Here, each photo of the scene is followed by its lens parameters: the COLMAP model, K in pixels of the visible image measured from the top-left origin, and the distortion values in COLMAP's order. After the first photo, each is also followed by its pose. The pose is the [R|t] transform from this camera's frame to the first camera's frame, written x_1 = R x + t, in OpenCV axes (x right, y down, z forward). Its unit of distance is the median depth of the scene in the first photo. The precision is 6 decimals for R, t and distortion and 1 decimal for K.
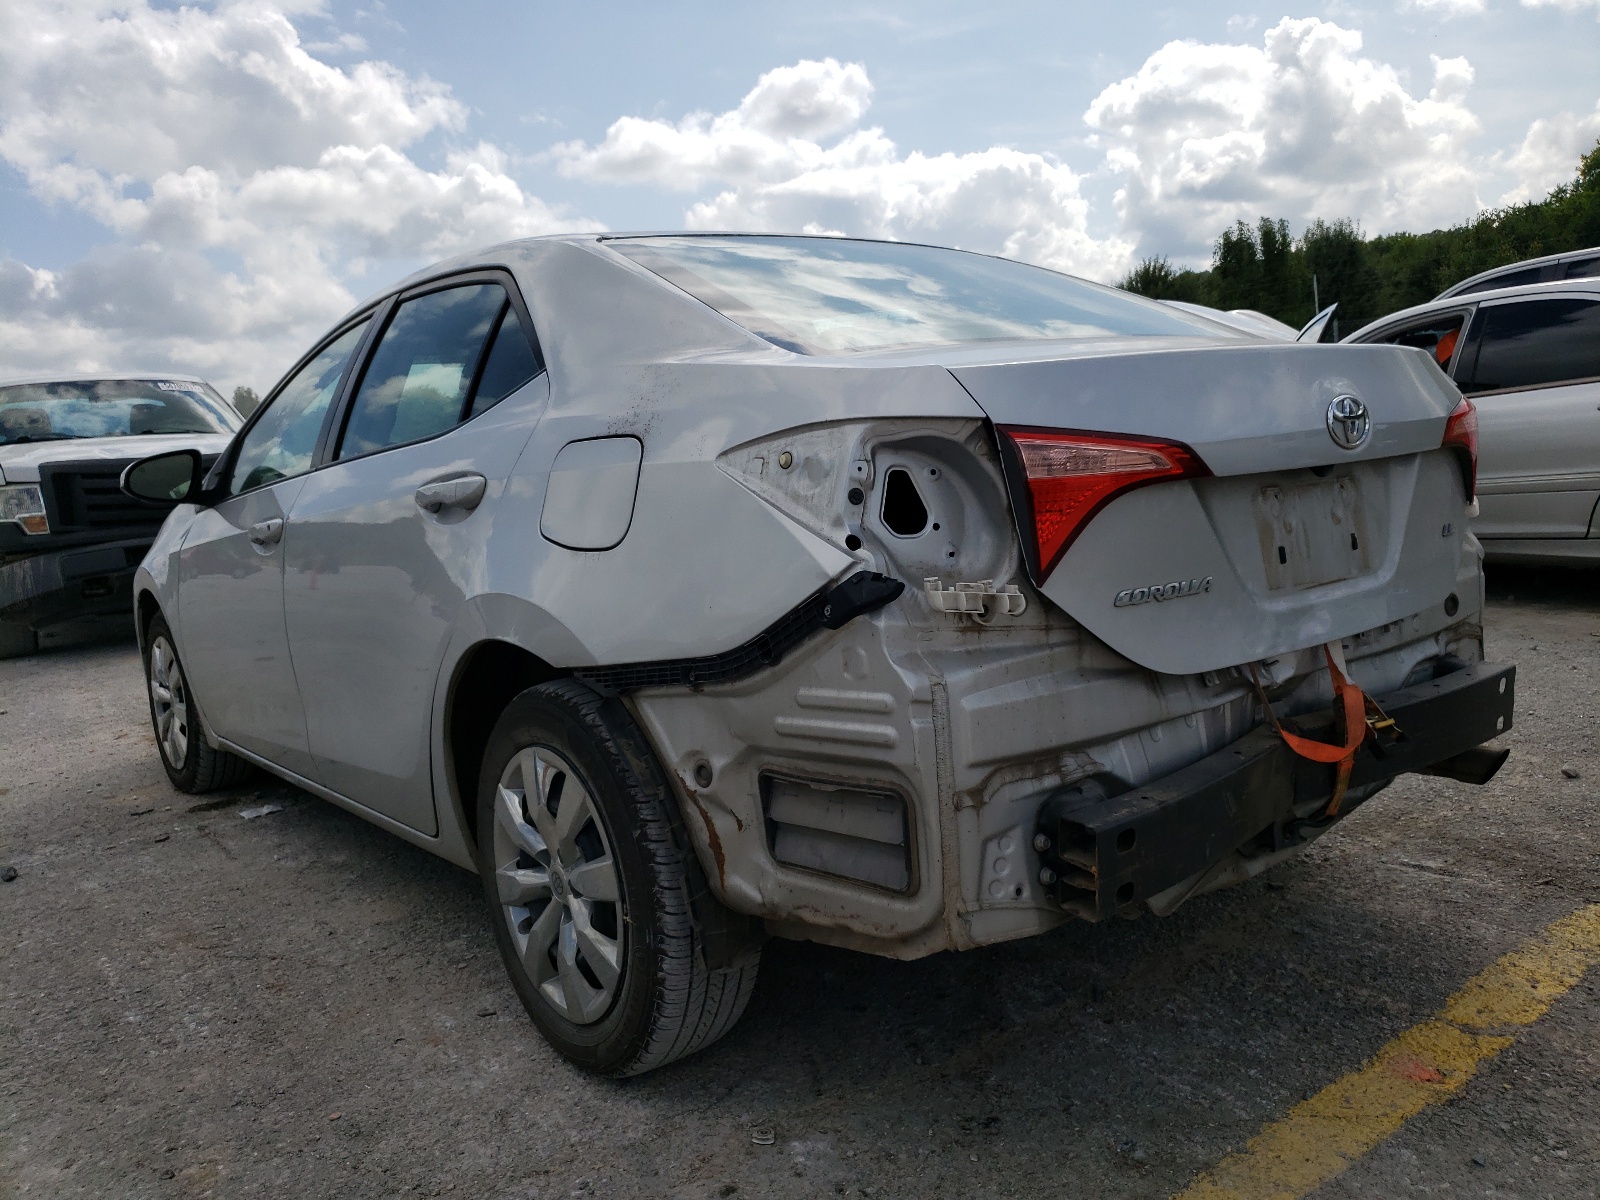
lens RADIAL K [[1187.4, 0, 800.0], [0, 1187.4, 600.0], [0, 0, 1]] dist [0.002451, 0.000278]
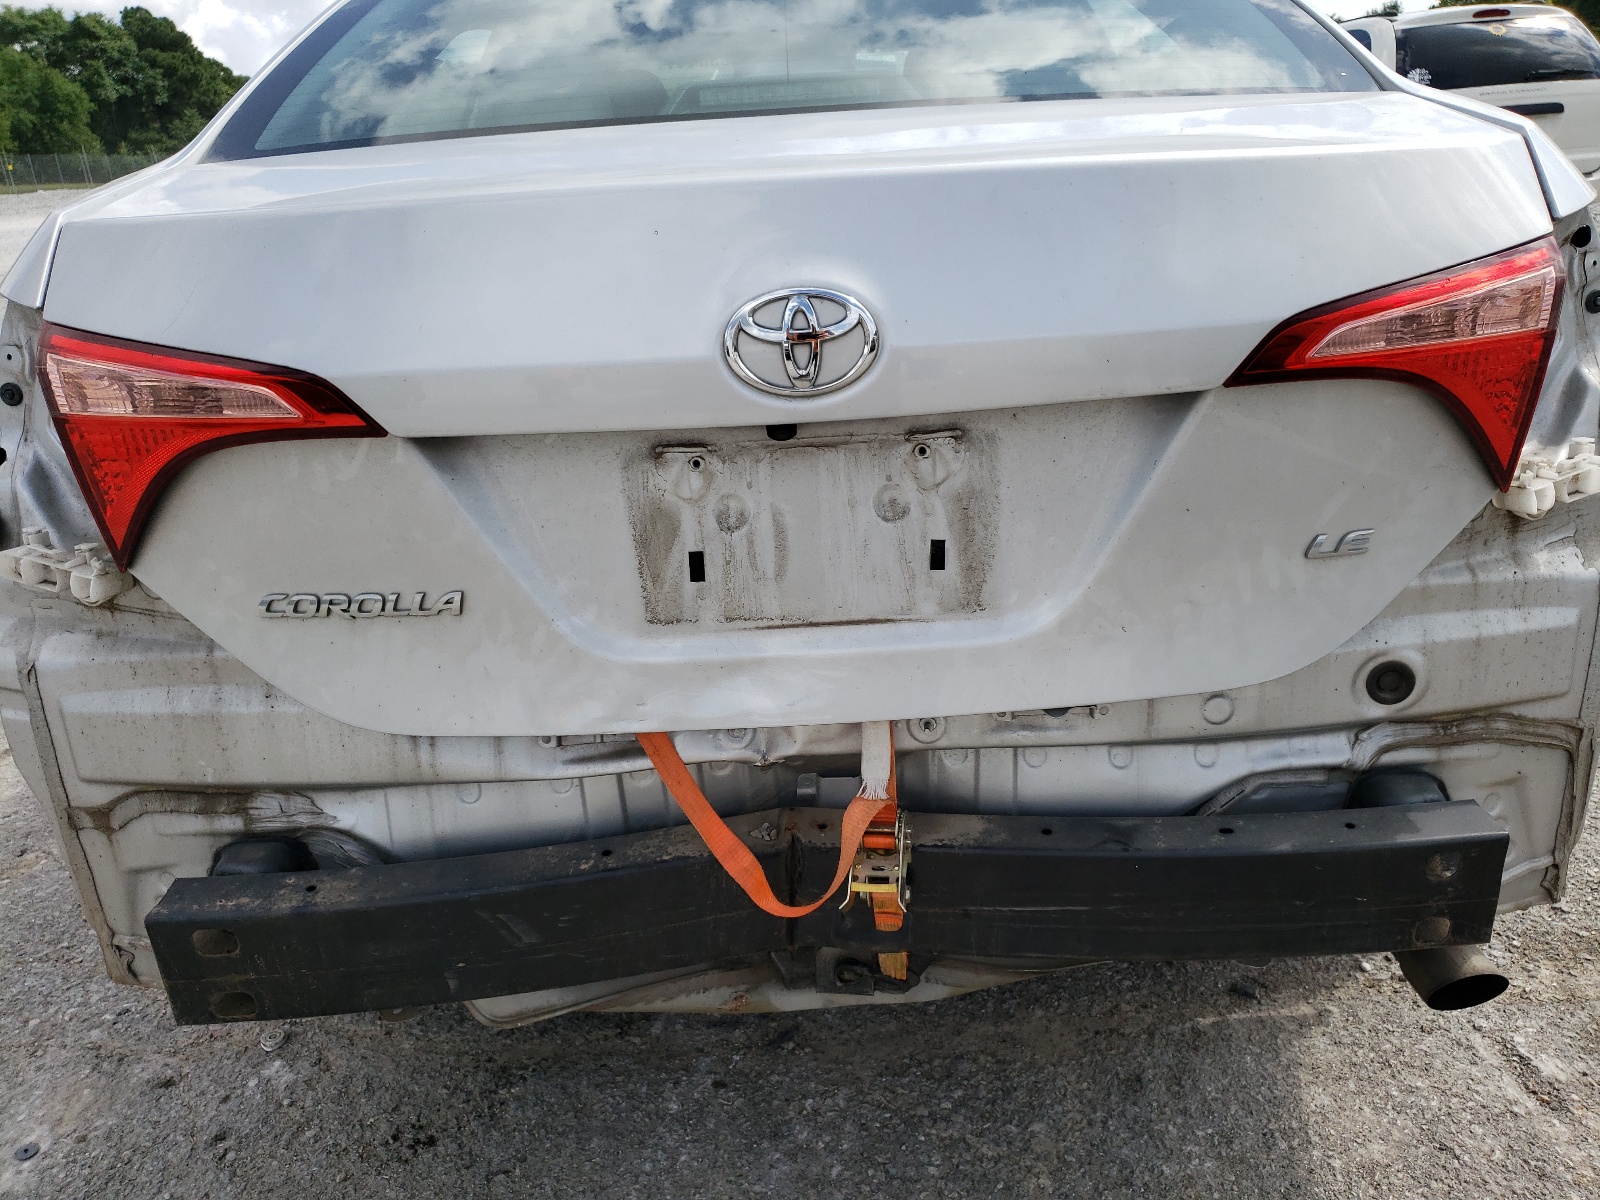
lens RADIAL K [[1237.4, 0, 800.0], [0, 1237.4, 600.0], [0, 0, 1]] dist [0.005976, 0.001263]
pose [[0.806331, 0.236032, -0.542328, 0.769758], [-0.076403, 0.950807, 0.300213, -0.202805], [0.586509, -0.200636, 0.784699, 0.569306]]
